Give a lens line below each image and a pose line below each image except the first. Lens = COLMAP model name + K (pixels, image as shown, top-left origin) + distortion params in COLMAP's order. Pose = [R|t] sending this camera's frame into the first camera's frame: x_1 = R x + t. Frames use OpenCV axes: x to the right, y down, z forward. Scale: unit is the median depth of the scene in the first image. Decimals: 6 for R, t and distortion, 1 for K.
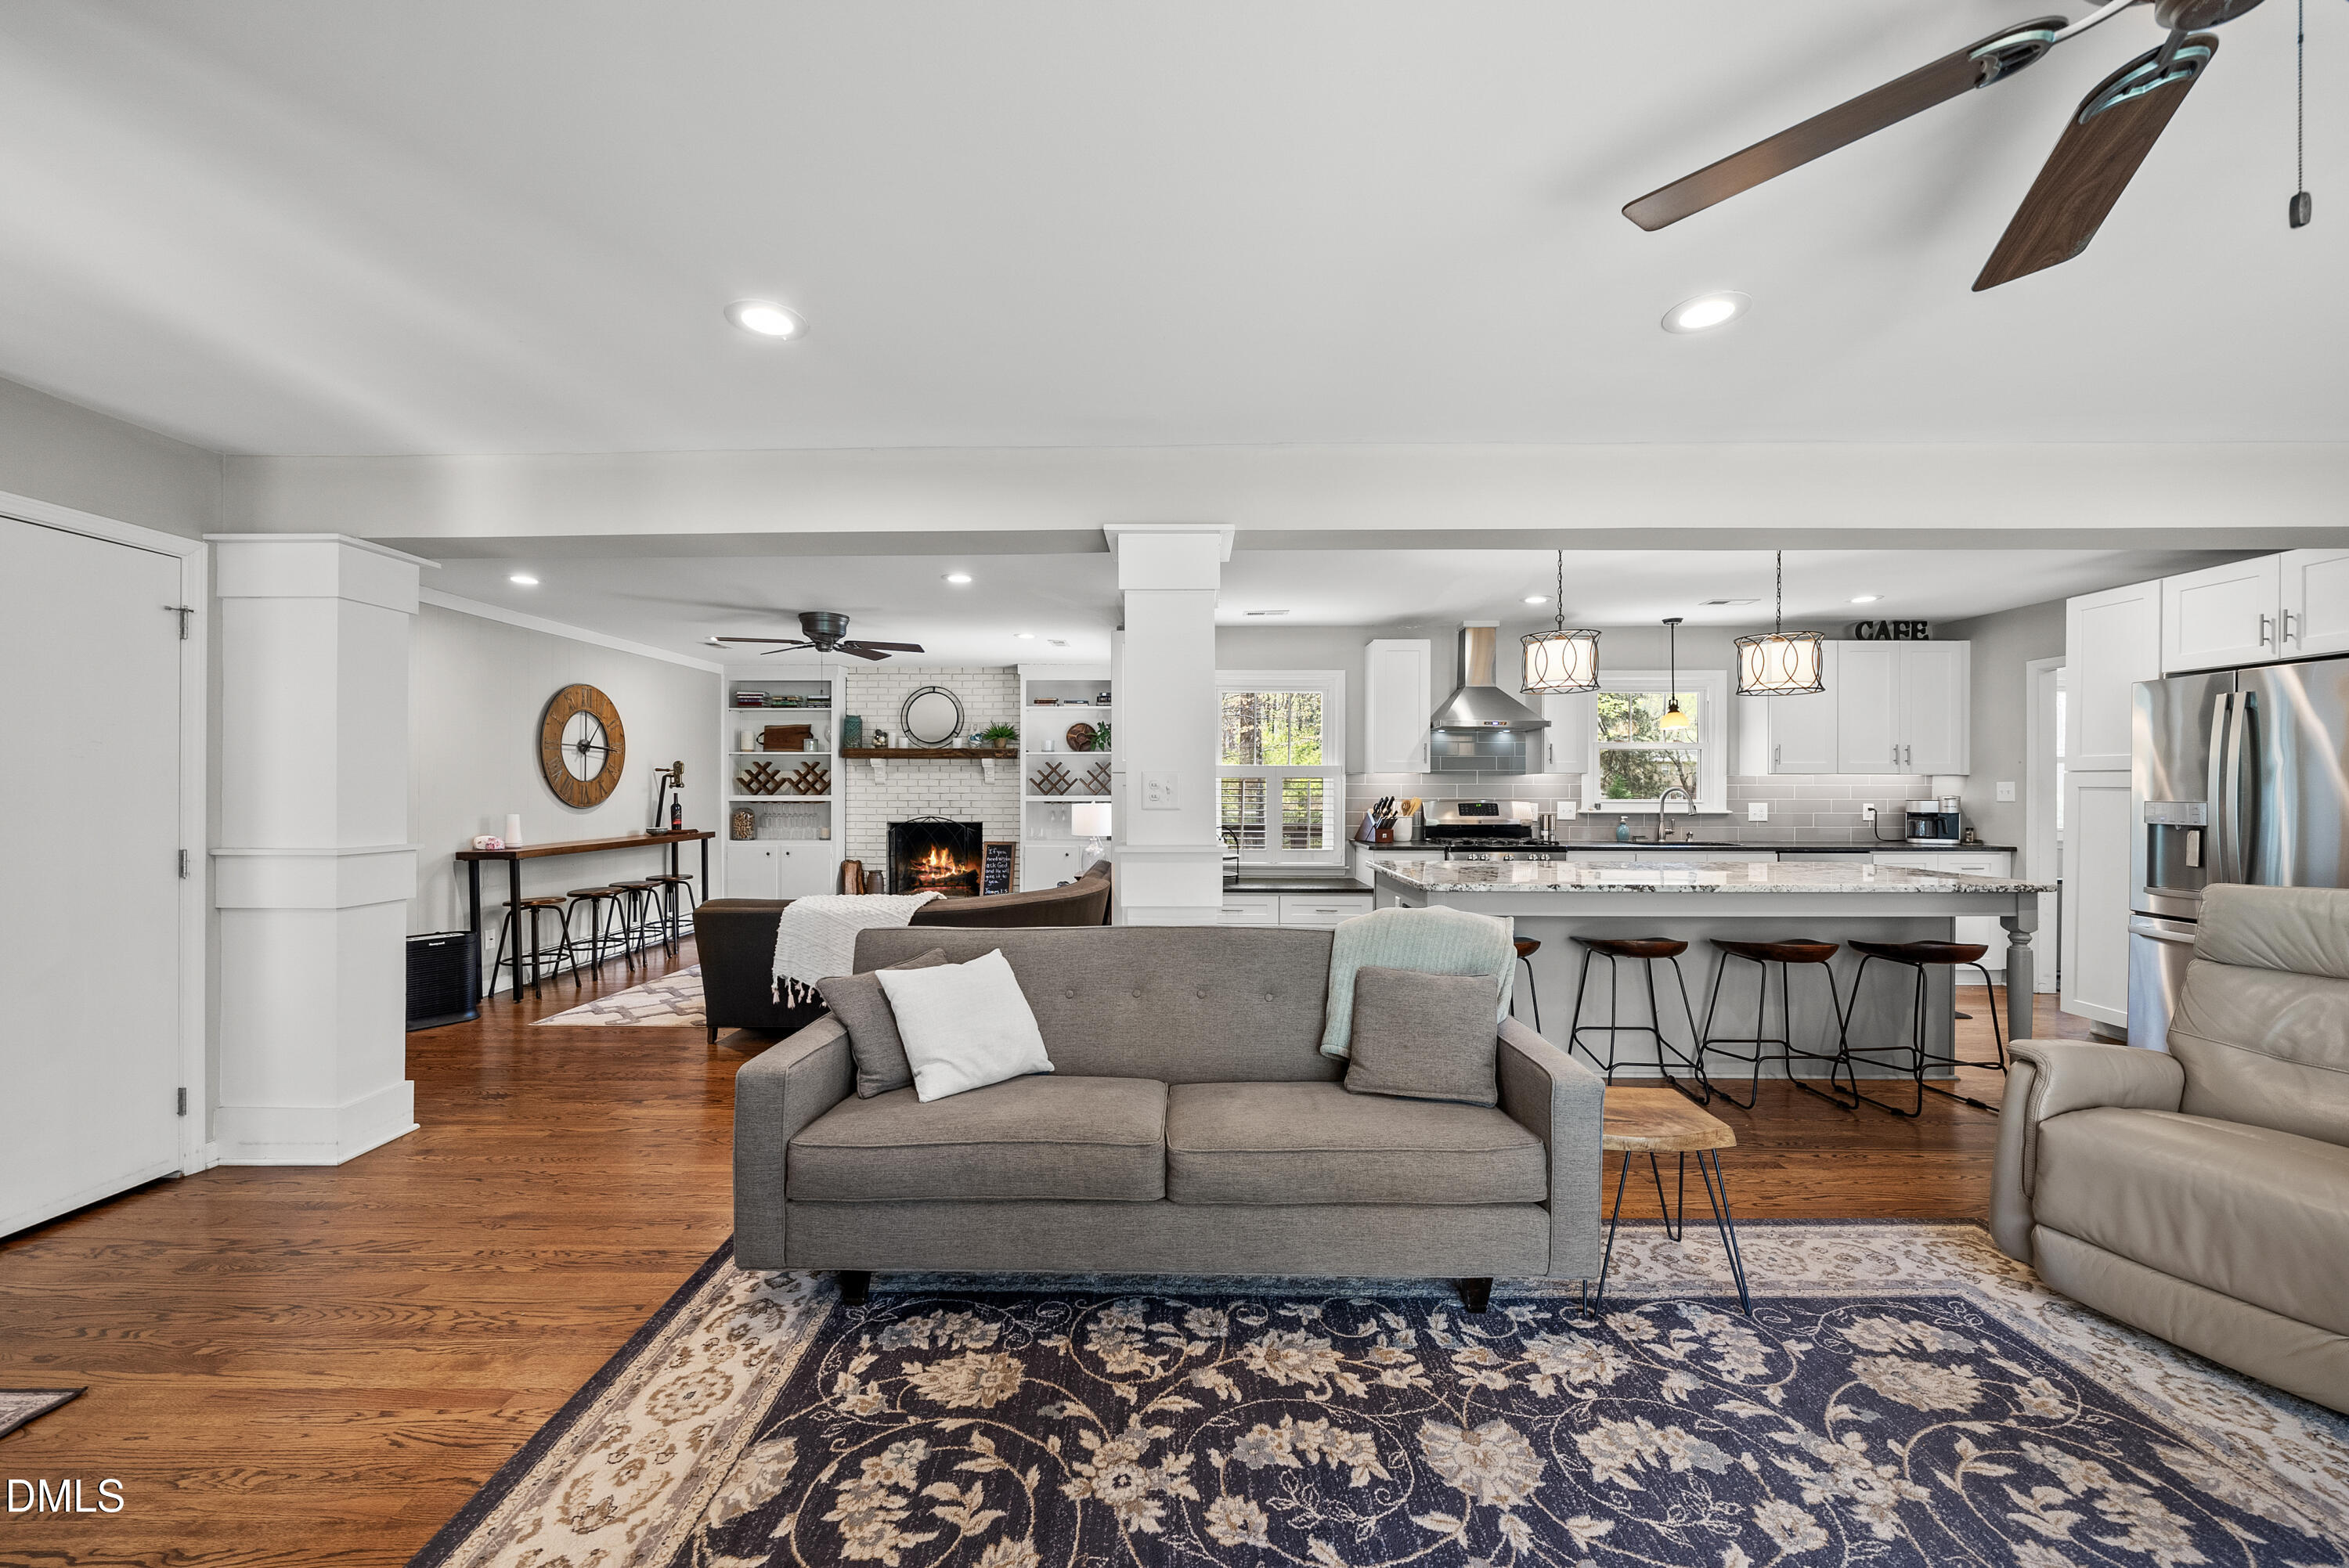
lens RADIAL K [[879.6, 0, 1167.7], [0, 879.6, 791.9], [0, 0, 1]] dist [-0.007330, -0.000012]
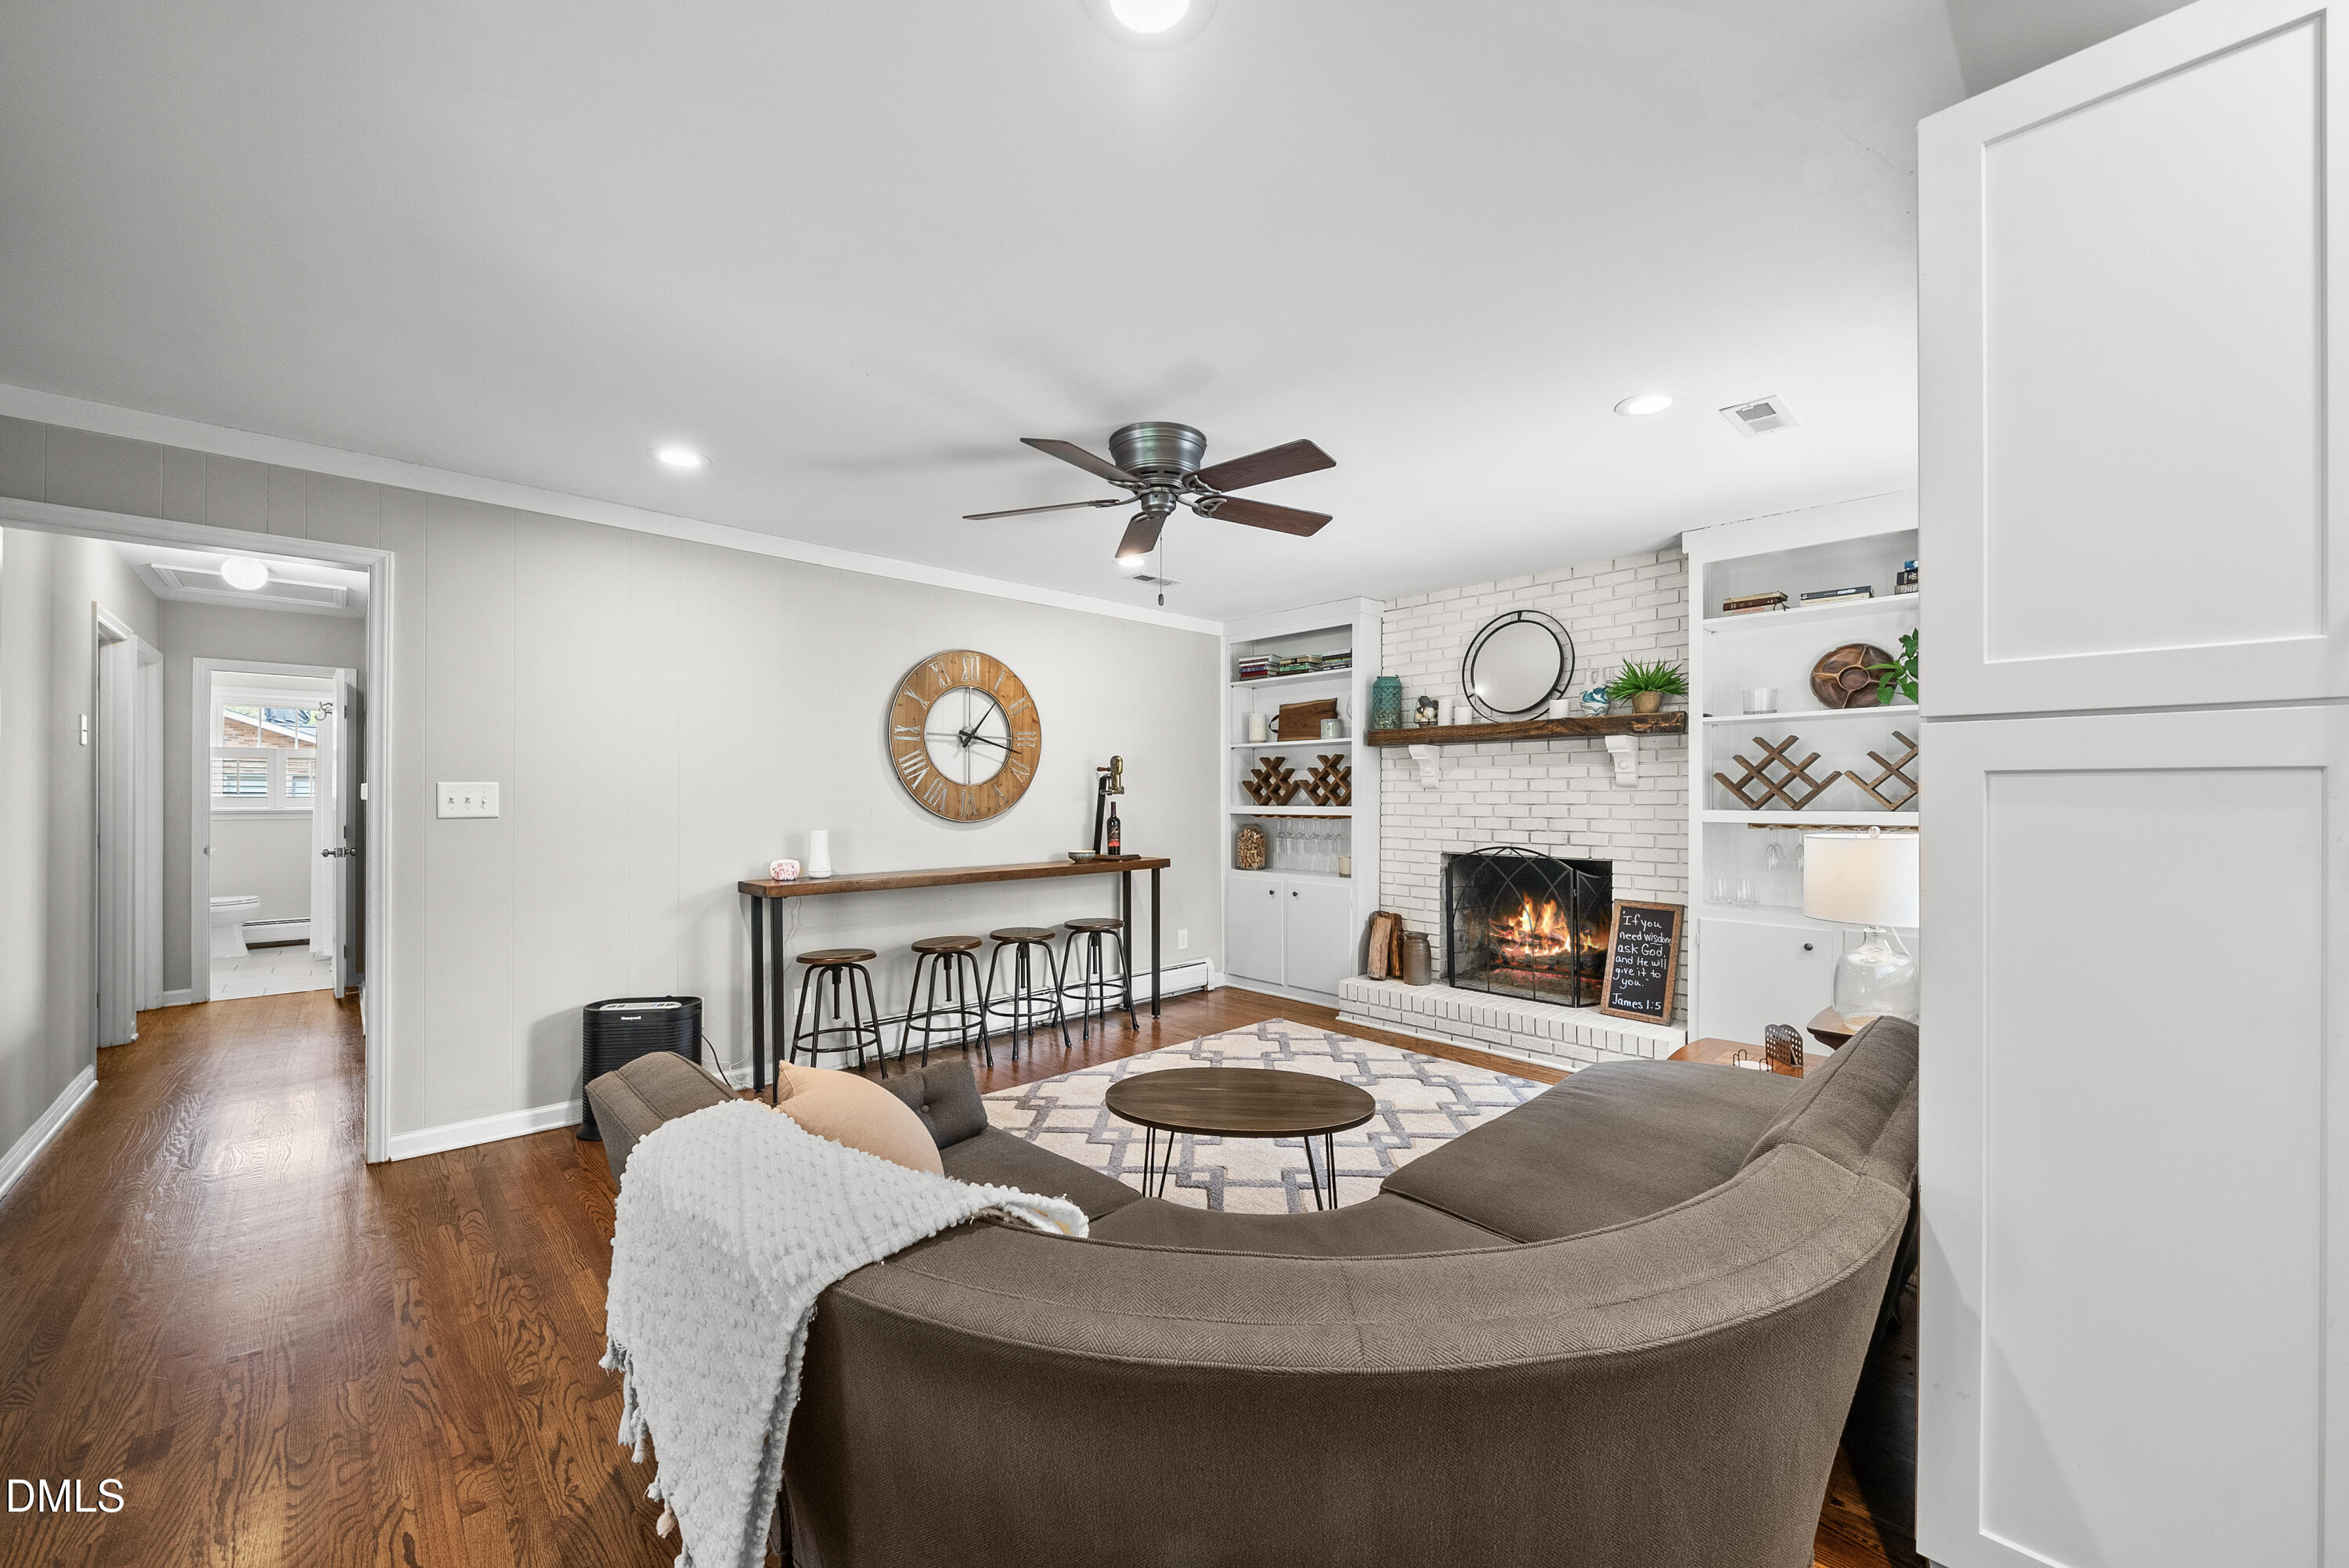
lens RADIAL K [[879.6, 0, 1167.7], [0, 879.6, 791.9], [0, 0, 1]] dist [-0.007330, -0.000012]
pose [[0.692987, -0.004900, -0.720934, -0.081152], [-0.003406, 0.999943, -0.010071, 0.000696], [0.720942, 0.009434, 0.692931, 1.749078]]
